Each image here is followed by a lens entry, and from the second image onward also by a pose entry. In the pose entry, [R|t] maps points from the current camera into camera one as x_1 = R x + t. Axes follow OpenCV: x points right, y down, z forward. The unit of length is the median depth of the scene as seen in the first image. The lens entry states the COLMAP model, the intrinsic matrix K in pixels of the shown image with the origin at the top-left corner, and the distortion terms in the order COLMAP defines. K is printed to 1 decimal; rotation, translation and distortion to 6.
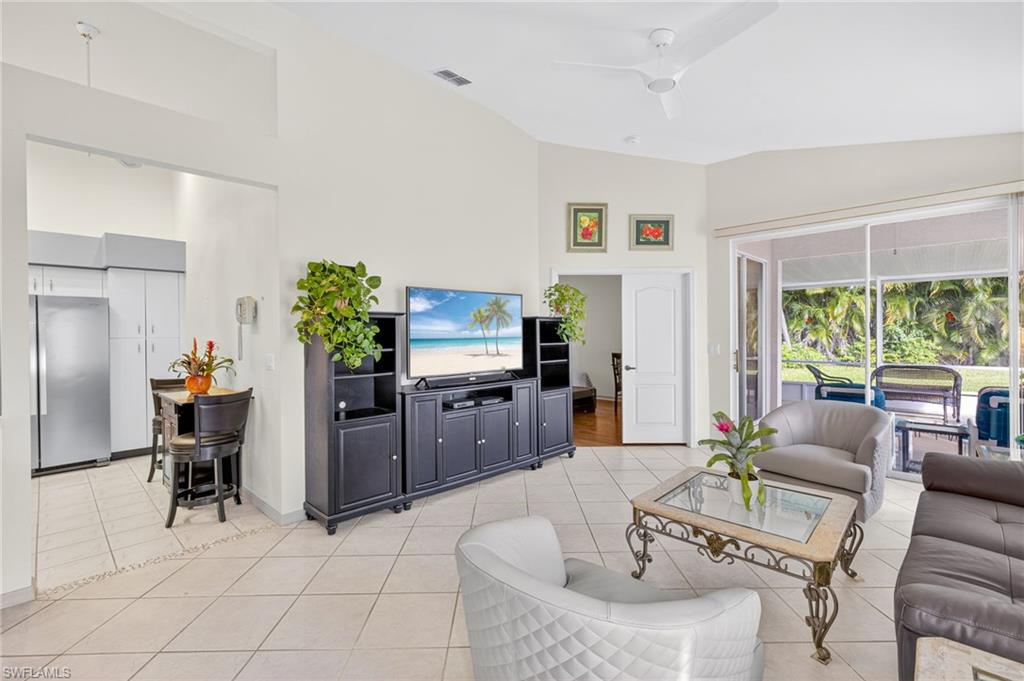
lens RADIAL K [[466.7, 0, 511.0], [0, 466.7, 339.5], [0, 0, 1]] dist [0.004509, 0.000308]
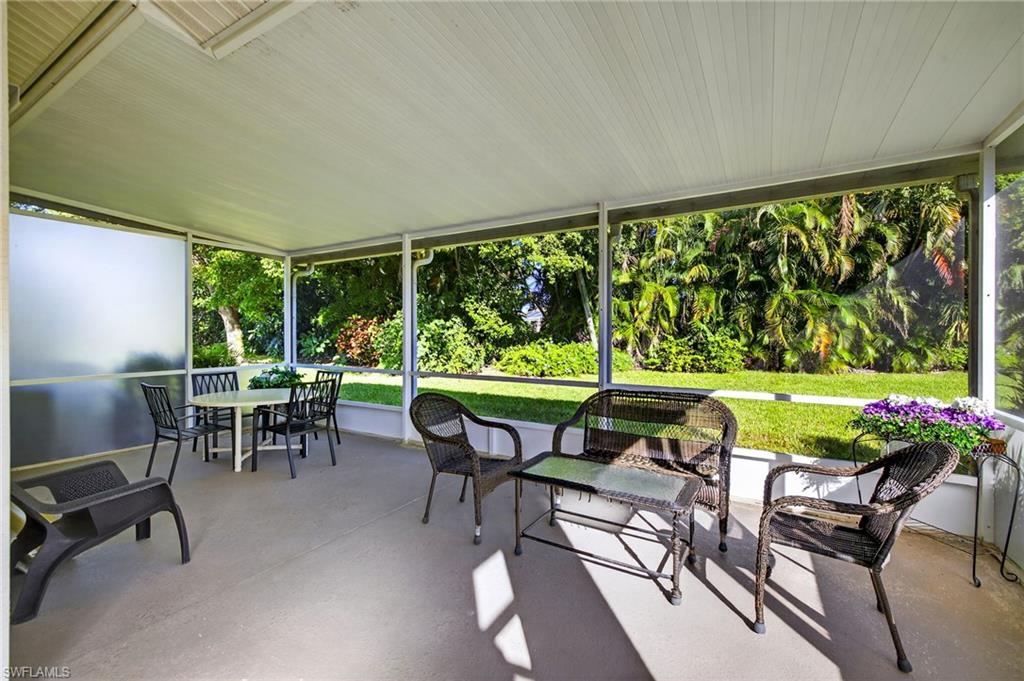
lens RADIAL K [[447.0, 0, 503.5], [0, 447.0, 335.4], [0, 0, 1]] dist [0.005236, -0.000808]
pose [[0.976760, 0.013917, 0.213883, 0.999633], [-0.010914, 0.999825, -0.015219, 0.033280], [-0.214057, 0.012531, 0.976741, 0.967531]]
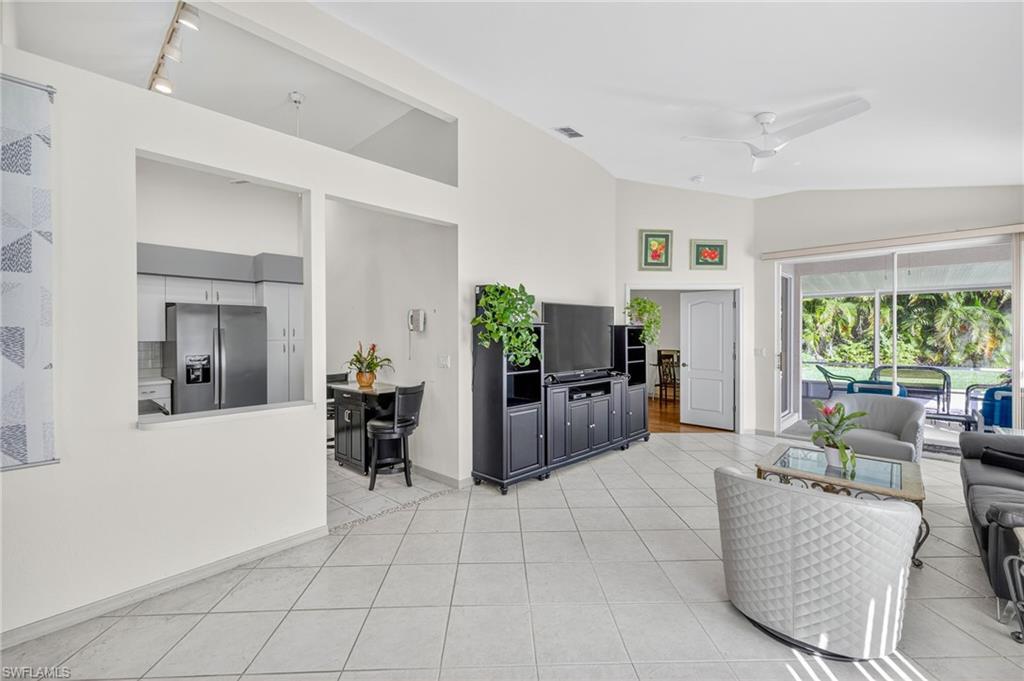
lens RADIAL K [[447.0, 0, 505.5], [0, 447.0, 339.1], [0, 0, 1]] dist [0.005236, -0.000808]
pose [[0.999816, 0.006188, 0.018142, -0.260366], [-0.006160, 0.999980, -0.001618, -0.007687], [-0.018151, 0.001506, 0.999834, -0.153167]]
